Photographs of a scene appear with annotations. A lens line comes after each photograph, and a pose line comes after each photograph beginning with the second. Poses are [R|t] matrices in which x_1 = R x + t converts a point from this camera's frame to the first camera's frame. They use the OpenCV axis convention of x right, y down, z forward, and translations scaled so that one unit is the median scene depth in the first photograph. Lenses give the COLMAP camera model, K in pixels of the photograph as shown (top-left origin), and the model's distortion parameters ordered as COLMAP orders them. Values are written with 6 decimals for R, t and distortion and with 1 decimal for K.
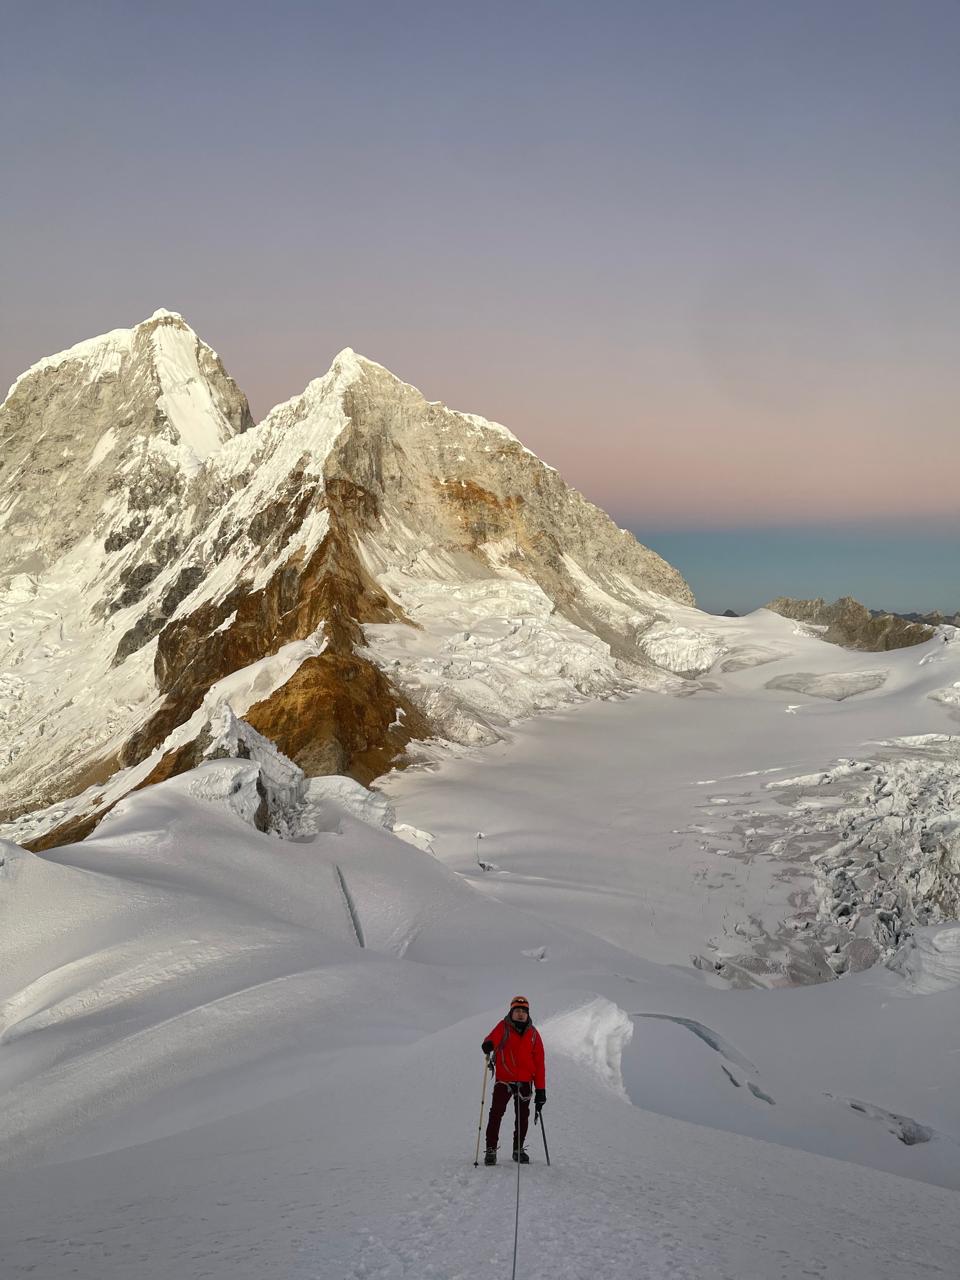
lens RADIAL K [[972.8, 0, 479.4], [0, 972.8, 644.6], [0, 0, 1]] dist [0.061610, -0.089484]
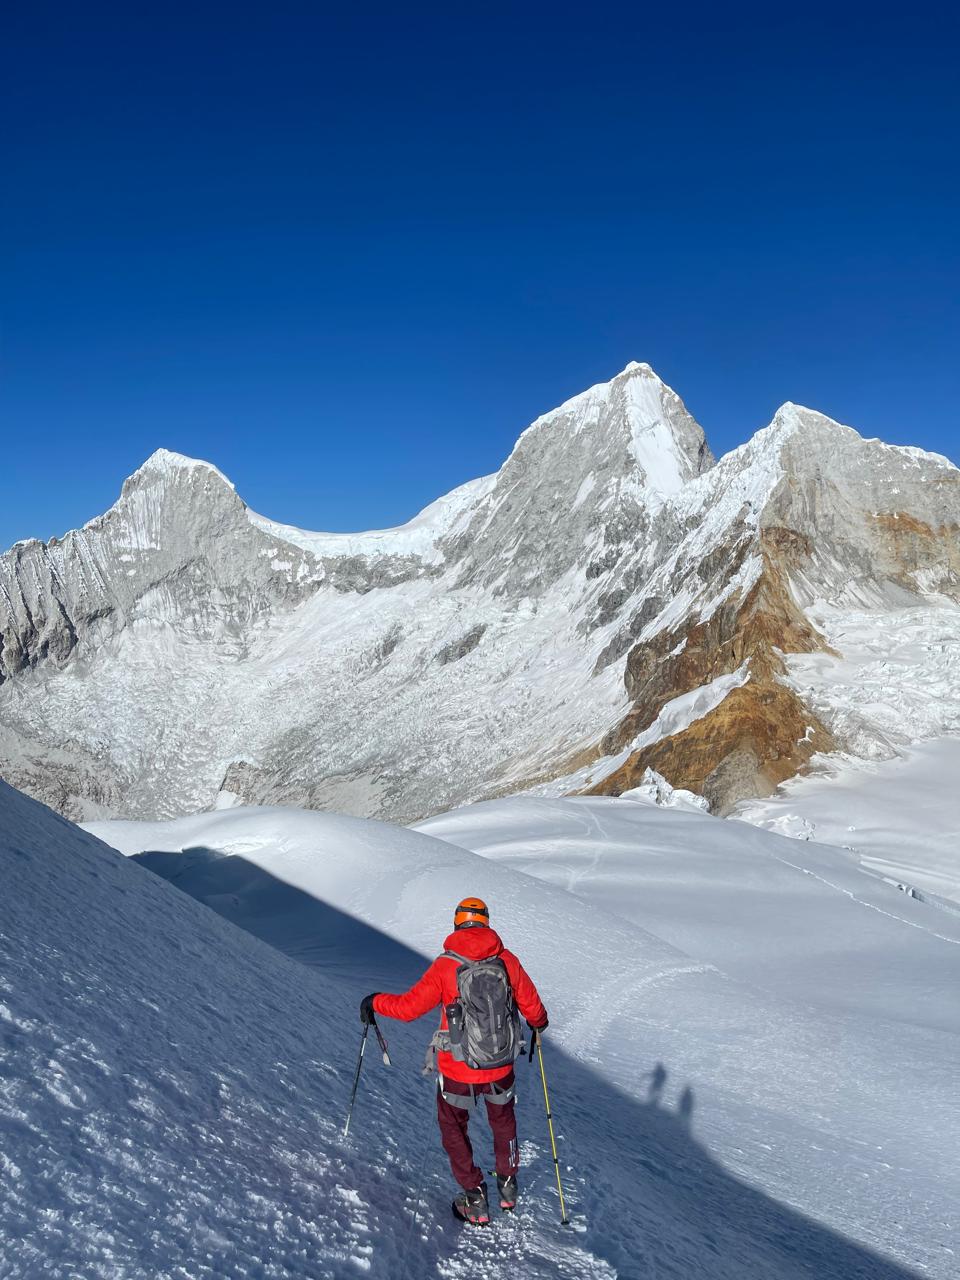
lens RADIAL K [[972.8, 0, 479.4], [0, 972.8, 644.6], [0, 0, 1]] dist [0.061610, -0.089484]
pose [[0.893953, 0.012466, -0.447988, 0.065589], [-0.005981, 0.999856, 0.015888, -0.037570], [0.448121, -0.011523, 0.893899, -0.212743]]
